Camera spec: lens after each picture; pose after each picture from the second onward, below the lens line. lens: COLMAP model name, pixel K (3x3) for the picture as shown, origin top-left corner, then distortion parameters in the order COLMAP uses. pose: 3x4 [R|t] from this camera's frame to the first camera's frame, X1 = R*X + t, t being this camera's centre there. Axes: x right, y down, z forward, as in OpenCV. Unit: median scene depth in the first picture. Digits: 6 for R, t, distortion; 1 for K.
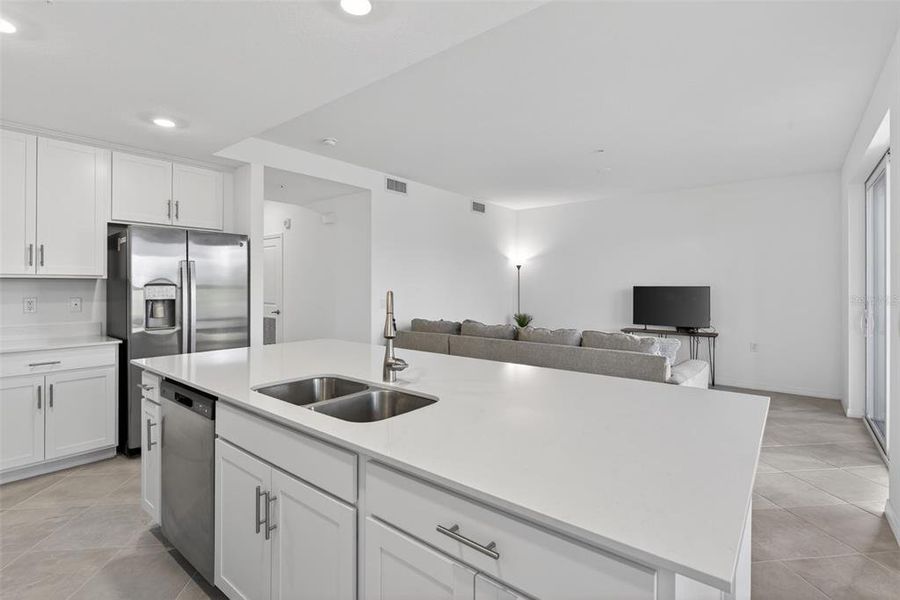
lens RADIAL K [[424.3, 0, 450.9], [0, 424.3, 286.1], [0, 0, 1]] dist [-0.004699, -0.001518]
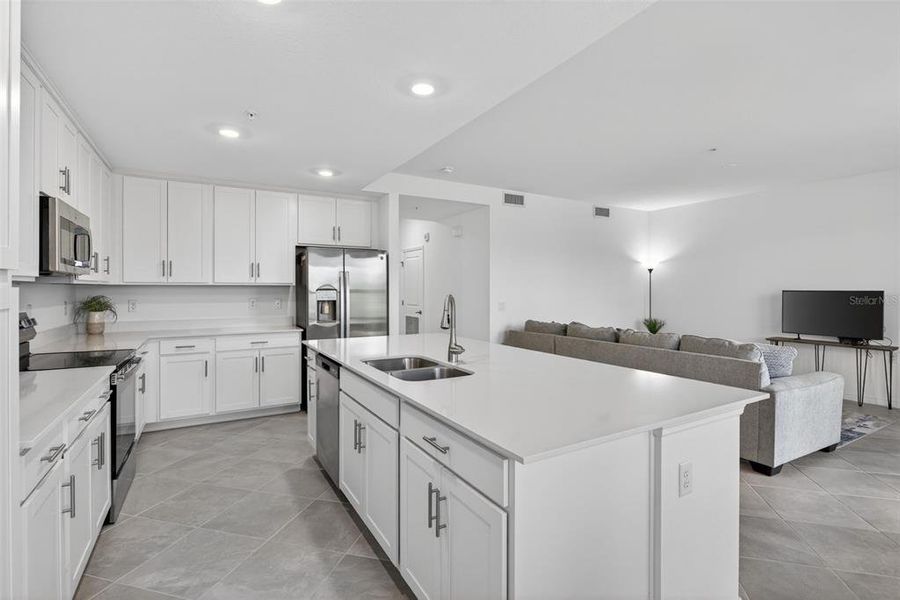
lens RADIAL K [[424.3, 0, 452.2], [0, 424.3, 291.9], [0, 0, 1]] dist [-0.004699, -0.001518]
pose [[0.934789, 0.000430, -0.355204, 0.152172], [0.001352, 0.999988, 0.004768, -0.001707], [0.355202, -0.004938, 0.934776, -0.116980]]
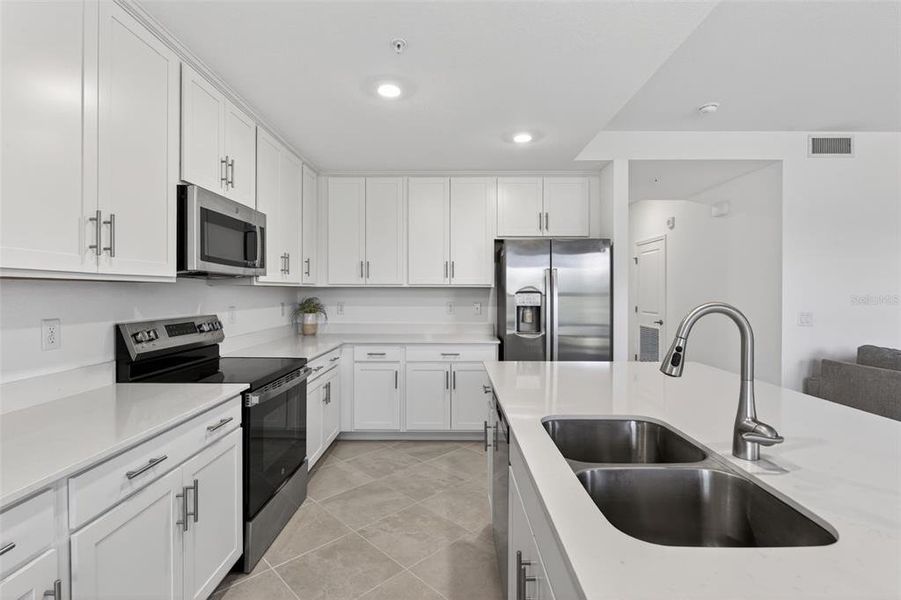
lens RADIAL K [[424.8, 0, 450.5], [0, 424.8, 294.0], [0, 0, 1]] dist [-0.004699, -0.001518]
pose [[0.623797, 0.002423, -0.781582, 0.027887], [-0.001090, 0.999997, 0.002230, -0.000992], [0.781585, -0.000540, 0.623798, 0.143620]]
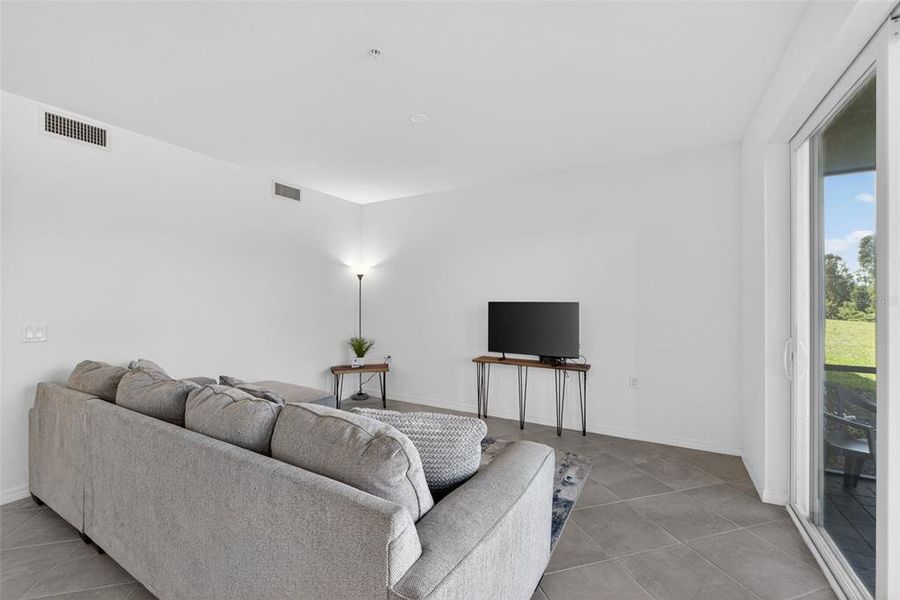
lens RADIAL K [[374.7, 0, 452.9], [0, 374.7, 298.8], [0, 0, 1]] dist [-0.007312, 0.000098]
pose [[0.986105, 0.001442, 0.166114, 0.399644], [-0.000927, 0.999995, -0.003178, -0.003662], [-0.166118, 0.002980, 0.986101, 0.549723]]
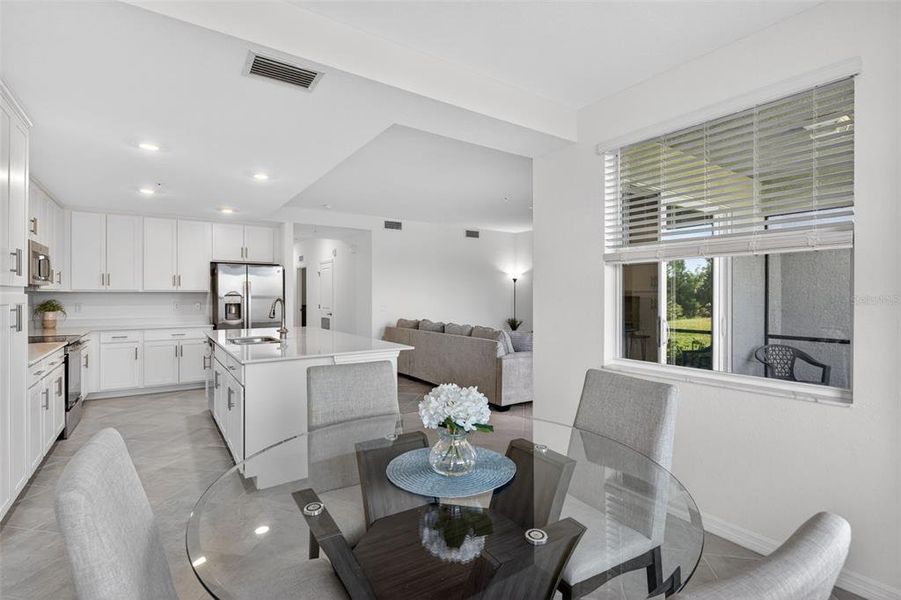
lens RADIAL K [[424.8, 0, 451.1], [0, 424.8, 297.8], [0, 0, 1]] dist [-0.004699, -0.001518]
pose [[0.959087, 0.000955, -0.283111, 0.616053], [0.000685, 0.999984, 0.005695, -0.002356], [0.283112, -0.005656, 0.959070, -0.410838]]
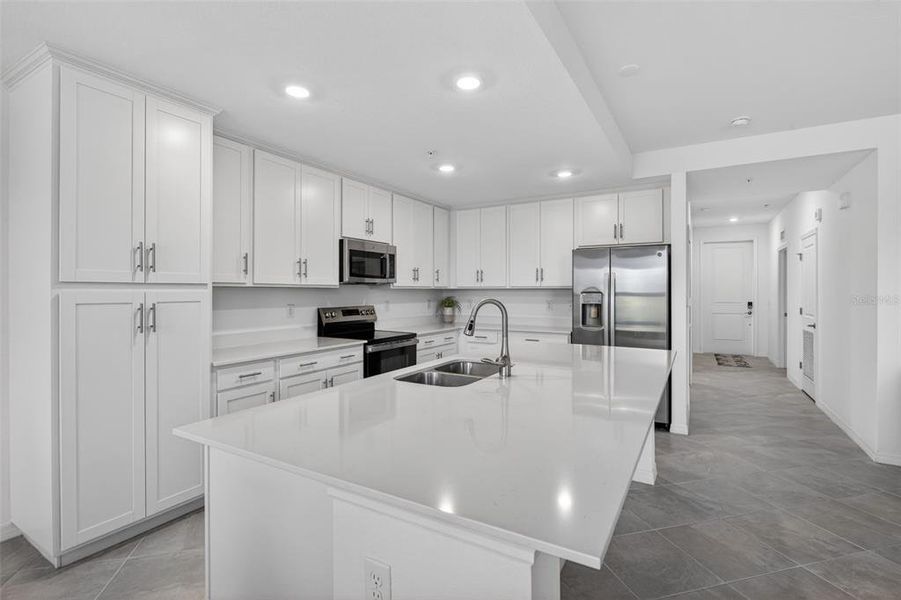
lens RADIAL K [[424.8, 0, 449.7], [0, 424.8, 290.0], [0, 0, 1]] dist [-0.004699, -0.001518]
pose [[0.147260, -0.005986, -0.989080, 0.457474], [-0.000317, 0.999981, -0.006099, -0.002277], [0.989098, 0.001211, 0.147255, 0.309938]]
